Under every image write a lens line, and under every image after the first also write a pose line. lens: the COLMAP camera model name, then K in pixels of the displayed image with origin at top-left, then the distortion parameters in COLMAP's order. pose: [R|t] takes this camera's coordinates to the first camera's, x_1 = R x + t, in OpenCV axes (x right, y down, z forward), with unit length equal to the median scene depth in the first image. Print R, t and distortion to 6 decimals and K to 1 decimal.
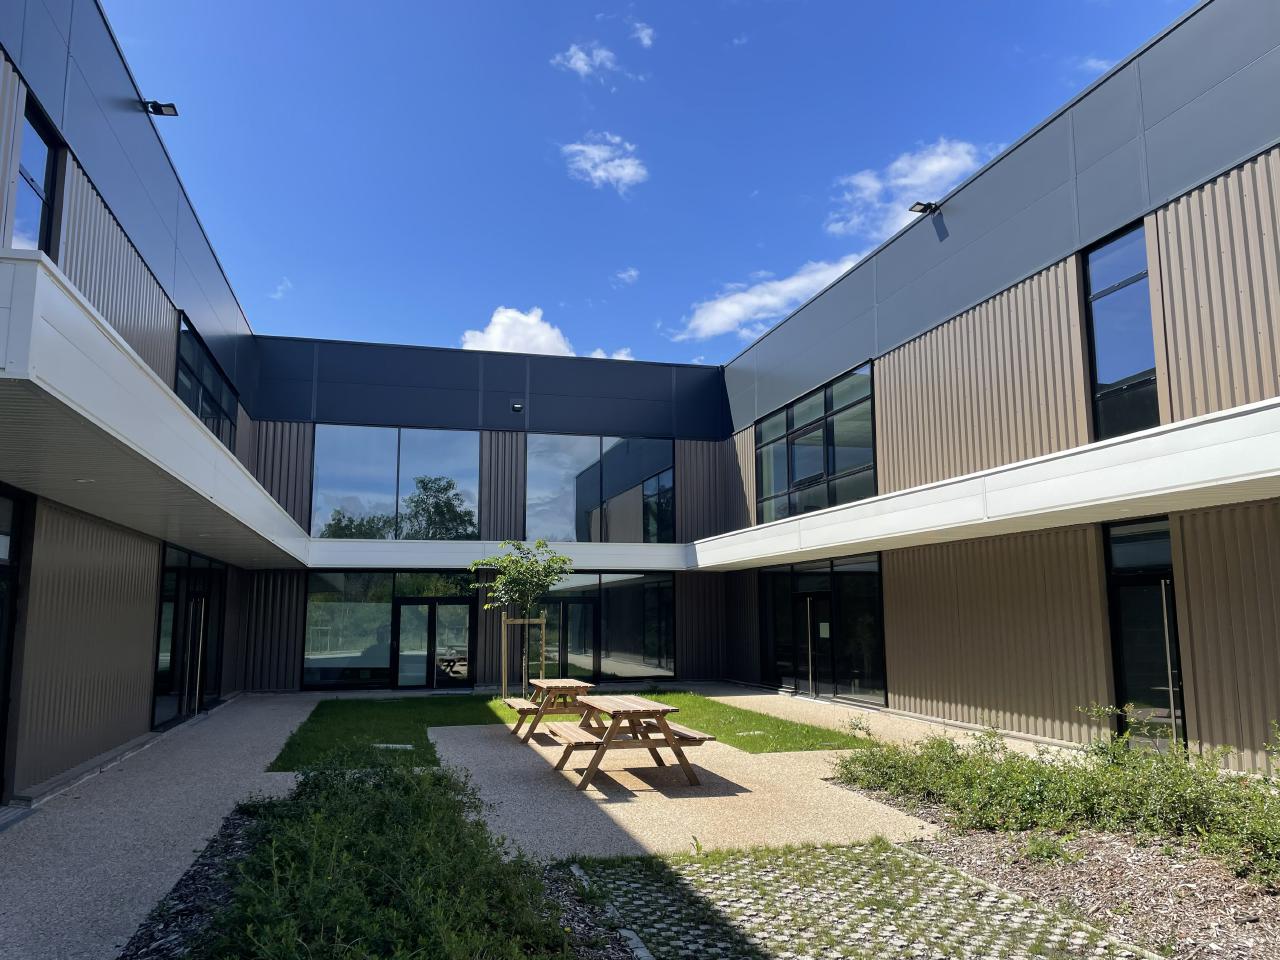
lens RADIAL K [[955.5, 0, 633.8], [0, 955.5, 474.8], [0, 0, 1]] dist [0.086924, -0.112418]
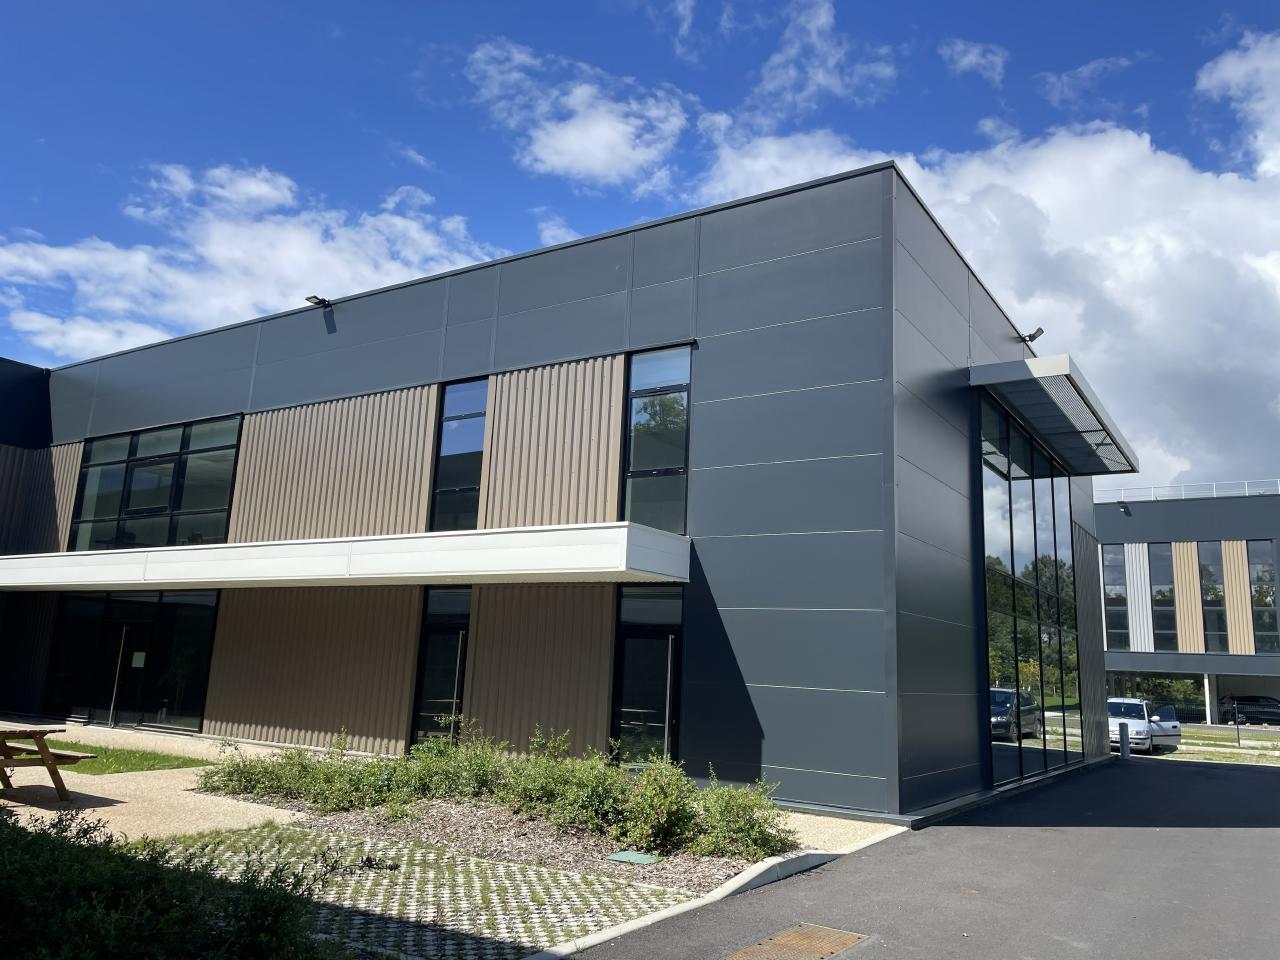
lens RADIAL K [[955.5, 0, 648.6], [0, 955.5, 472.5], [0, 0, 1]] dist [0.086924, -0.112418]
pose [[0.724723, 0.166557, 0.668607, -0.144602], [-0.143019, 0.985574, -0.090493, -0.019854], [-0.674034, -0.030041, 0.738089, -0.131103]]
